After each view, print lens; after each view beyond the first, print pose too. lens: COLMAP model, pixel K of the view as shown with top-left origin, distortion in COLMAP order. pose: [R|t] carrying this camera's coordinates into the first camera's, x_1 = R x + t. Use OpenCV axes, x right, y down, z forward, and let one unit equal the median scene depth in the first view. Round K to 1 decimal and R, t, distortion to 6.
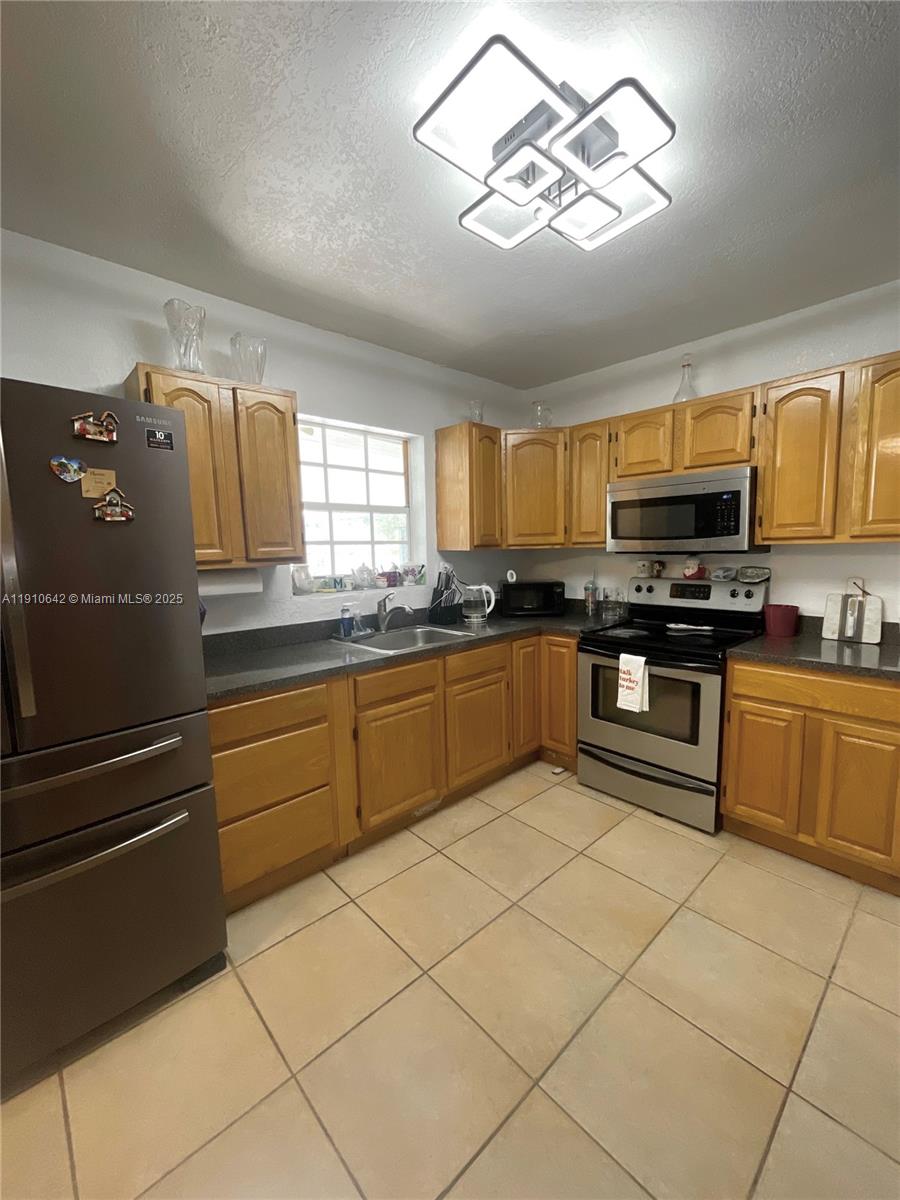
lens RADIAL K [[489.0, 0, 454.1], [0, 489.0, 603.1], [0, 0, 1]] dist [-0.001366, 0.000347]
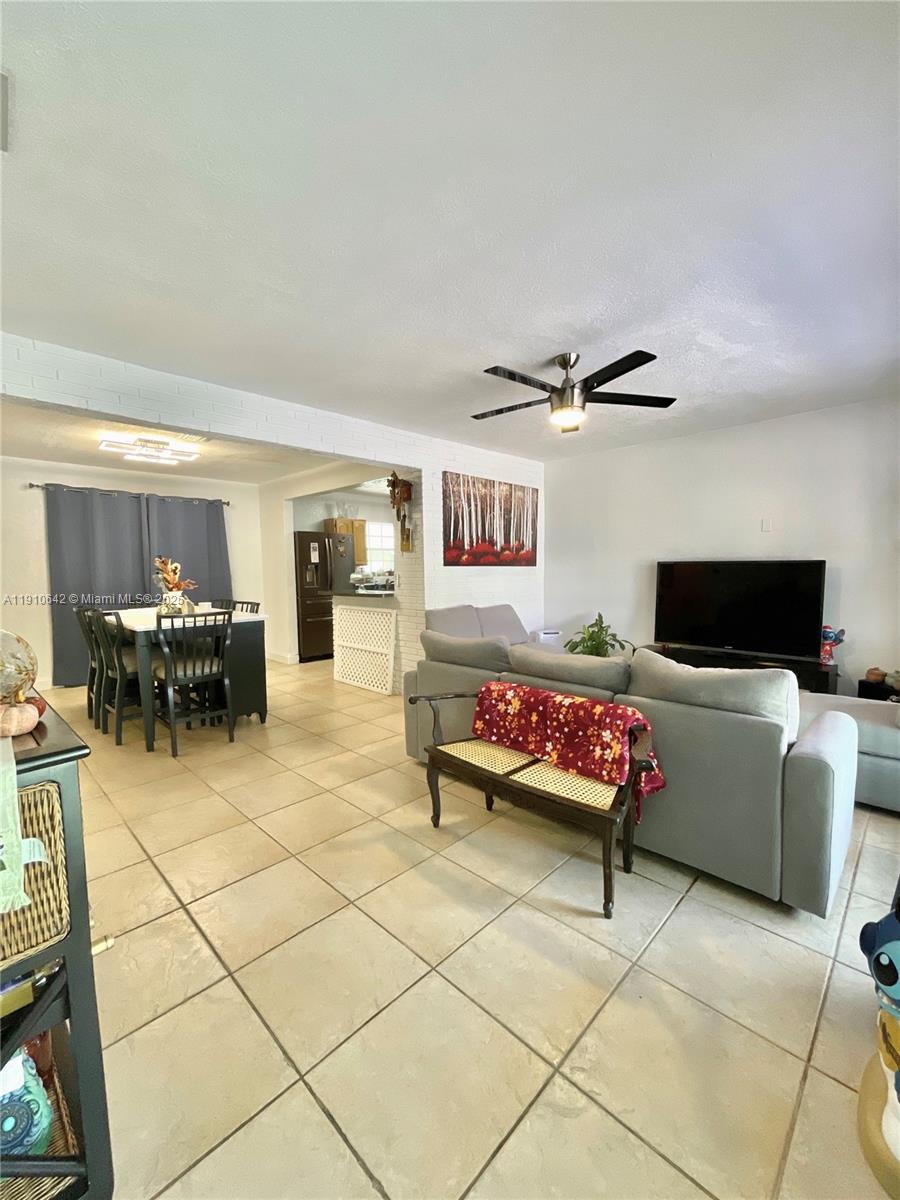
lens RADIAL K [[489.0, 0, 454.1], [0, 489.0, 603.1], [0, 0, 1]] dist [-0.001366, 0.000347]
pose [[0.998896, 0.000154, 0.046983, 0.167459], [0.001937, 0.999010, -0.044449, 0.368863], [-0.046944, 0.044491, 0.997906, -2.735376]]
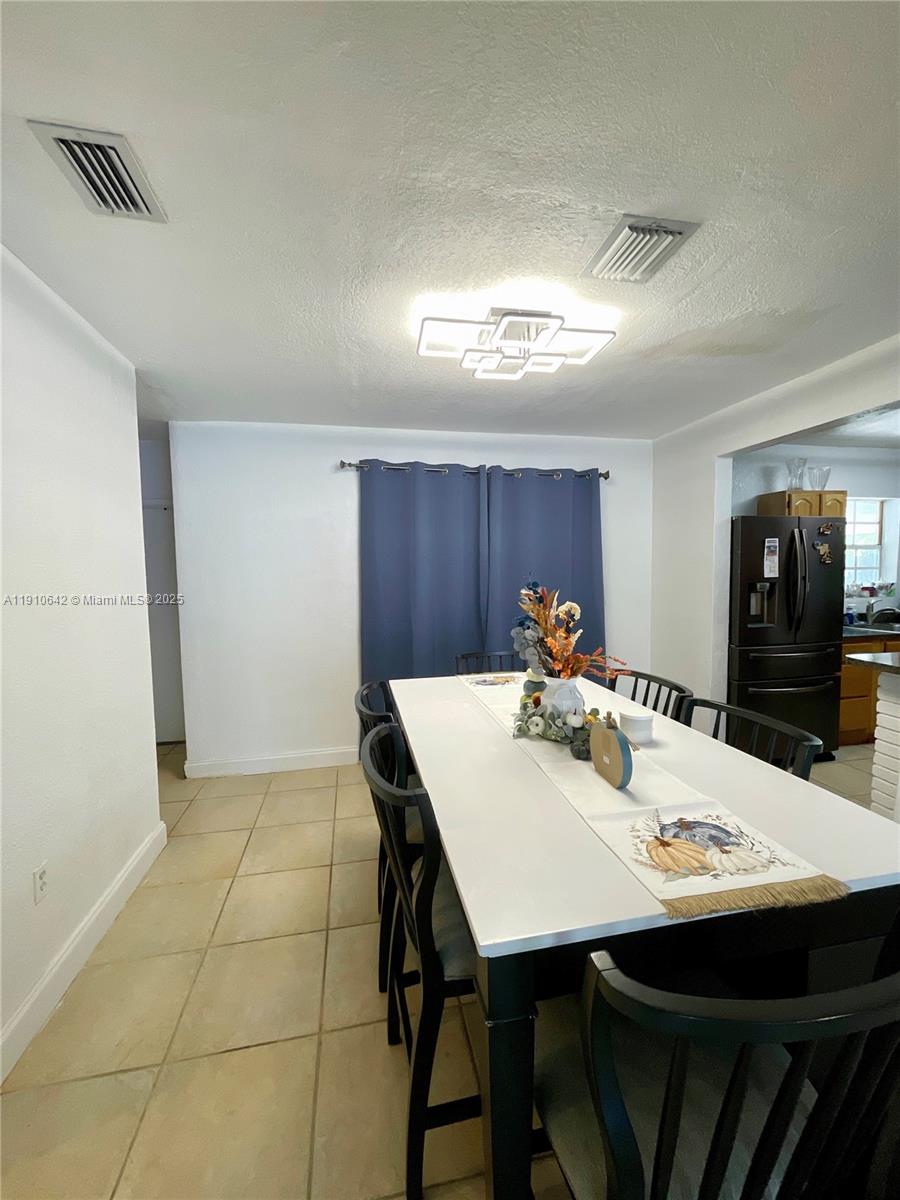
lens RADIAL K [[489.0, 0, 454.1], [0, 489.0, 603.1], [0, 0, 1]] dist [-0.001366, 0.000347]
pose [[0.853840, 0.041473, -0.518881, -0.638086], [-0.061588, 0.997868, -0.021589, 0.143537], [0.516879, 0.050390, 0.854574, -1.420899]]
